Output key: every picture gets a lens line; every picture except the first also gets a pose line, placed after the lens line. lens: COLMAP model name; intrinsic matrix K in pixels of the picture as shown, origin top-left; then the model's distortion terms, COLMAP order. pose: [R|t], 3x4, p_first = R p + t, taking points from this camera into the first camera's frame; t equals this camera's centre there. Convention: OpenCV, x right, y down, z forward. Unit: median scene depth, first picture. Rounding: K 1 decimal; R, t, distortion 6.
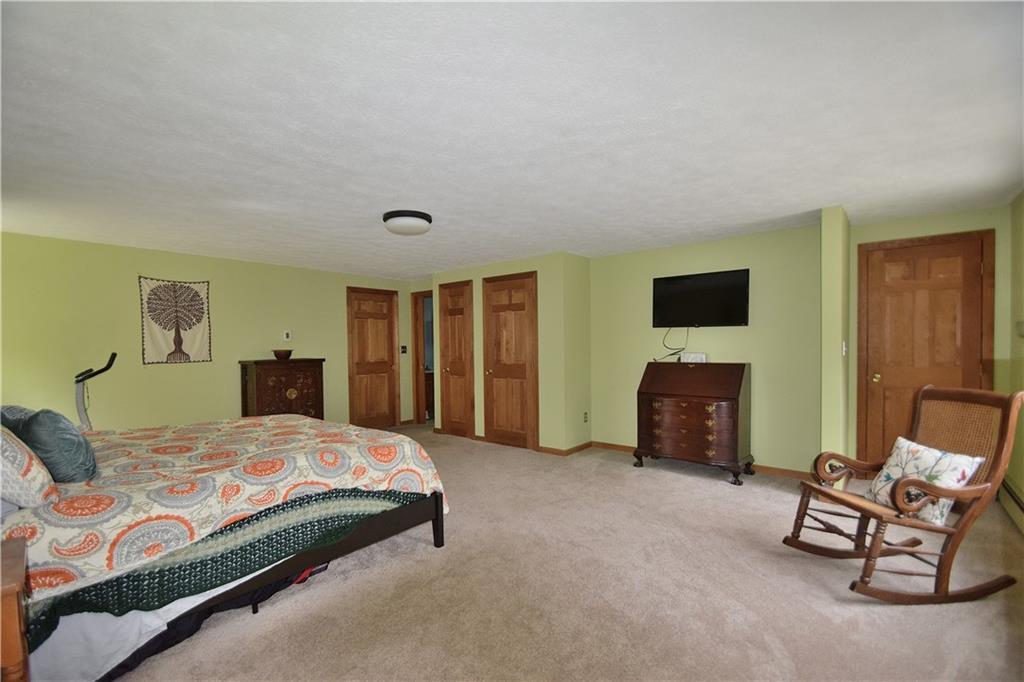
lens RADIAL K [[443.8, 0, 514.9], [0, 443.8, 353.3], [0, 0, 1]] dist [0.000045, -0.000082]
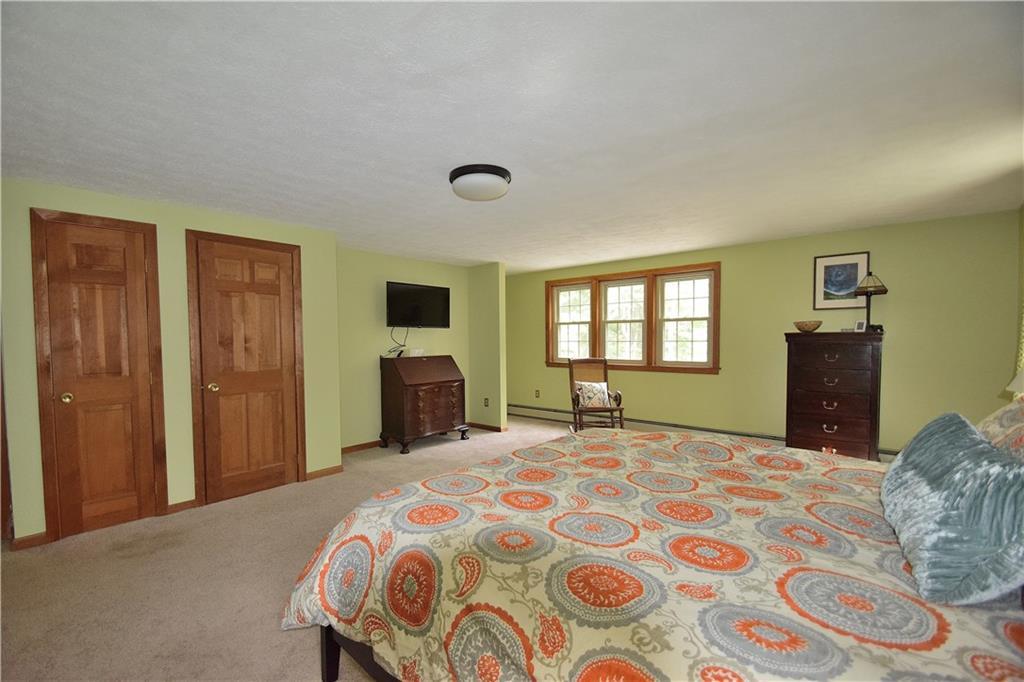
lens RADIAL K [[443.8, 0, 514.9], [0, 443.8, 353.3], [0, 0, 1]] dist [0.000045, -0.000082]
pose [[0.031098, -0.025220, 0.999198, -0.704239], [0.026540, 0.999350, 0.024398, -0.009845], [-0.999164, 0.025760, 0.031747, 0.605128]]
